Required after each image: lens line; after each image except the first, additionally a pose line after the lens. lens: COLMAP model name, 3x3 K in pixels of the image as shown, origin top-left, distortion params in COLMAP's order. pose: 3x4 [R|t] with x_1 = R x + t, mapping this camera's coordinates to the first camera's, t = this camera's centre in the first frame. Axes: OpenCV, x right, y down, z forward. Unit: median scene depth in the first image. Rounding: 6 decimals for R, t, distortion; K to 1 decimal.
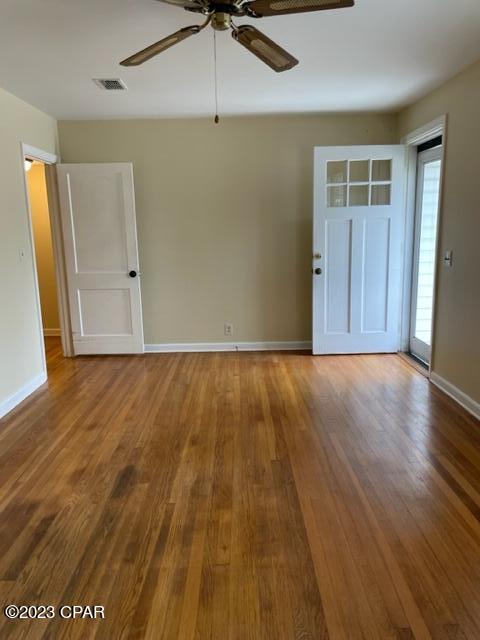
lens RADIAL K [[474.2, 0, 240.0], [0, 474.2, 320.0], [0, 0, 1]] dist [0.095671, -0.122684]
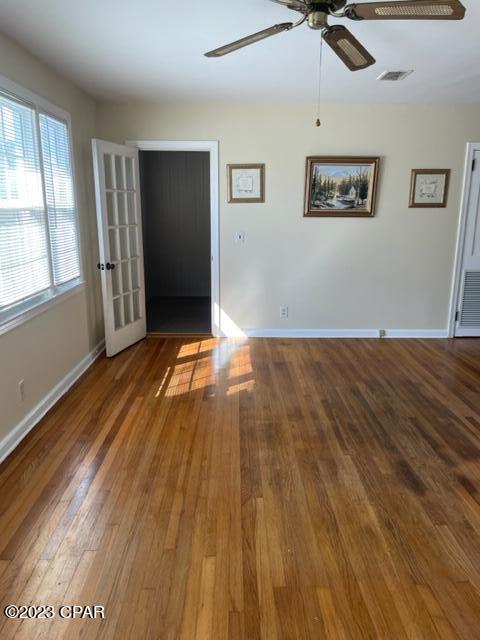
lens RADIAL K [[474.2, 0, 240.0], [0, 474.2, 320.0], [0, 0, 1]] dist [0.095671, -0.122684]
pose [[-0.999918, 0.012741, -0.001100, 0.115822], [0.011138, 0.909877, 0.414728, -0.404293], [0.006285, 0.414682, -0.909945, 1.872294]]
